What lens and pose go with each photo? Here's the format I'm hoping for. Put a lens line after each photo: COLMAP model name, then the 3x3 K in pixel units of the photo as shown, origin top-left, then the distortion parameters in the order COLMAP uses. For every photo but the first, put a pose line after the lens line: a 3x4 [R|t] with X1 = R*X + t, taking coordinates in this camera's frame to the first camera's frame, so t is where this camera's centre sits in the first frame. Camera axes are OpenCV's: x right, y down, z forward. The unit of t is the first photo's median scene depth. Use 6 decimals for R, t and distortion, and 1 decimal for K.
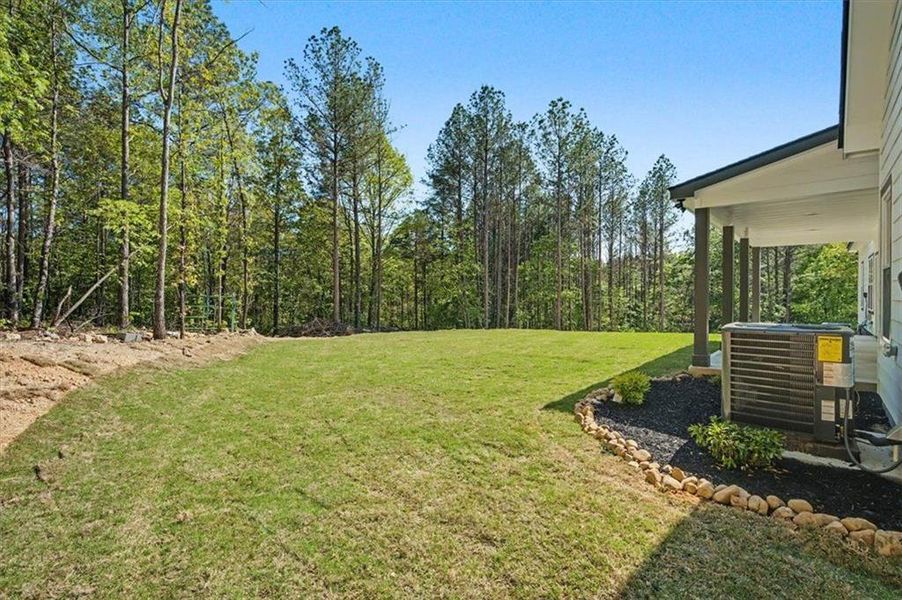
lens RADIAL K [[423.2, 0, 452.4], [0, 423.2, 295.4], [0, 0, 1]] dist [0.000705, 0.000686]
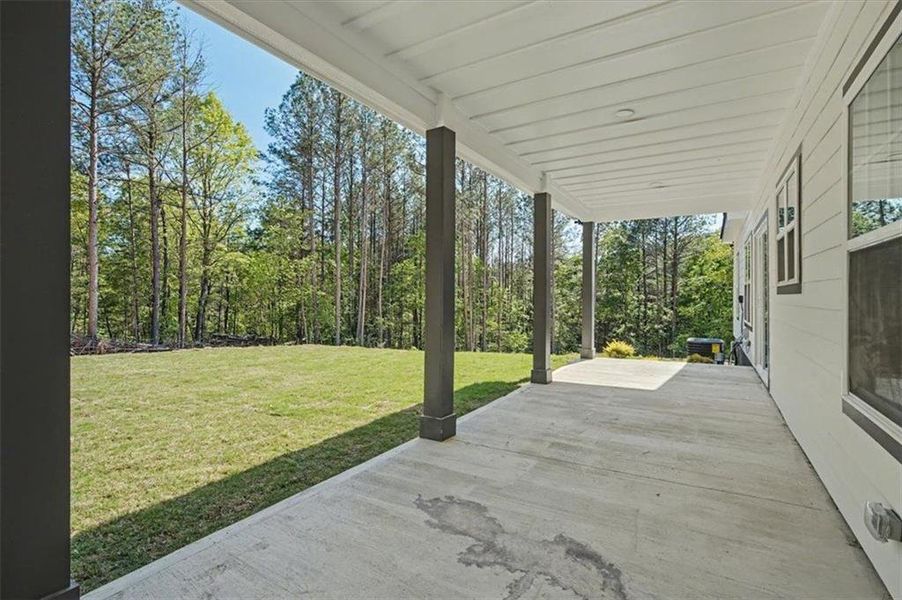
lens RADIAL K [[423.2, 0, 452.4], [0, 423.2, 295.4], [0, 0, 1]] dist [0.000705, 0.000686]
pose [[0.985469, -0.000733, 0.169855, 0.116534], [0.002020, 0.999971, -0.007404, -0.000885], [-0.169844, 0.007640, 0.985441, 0.118424]]
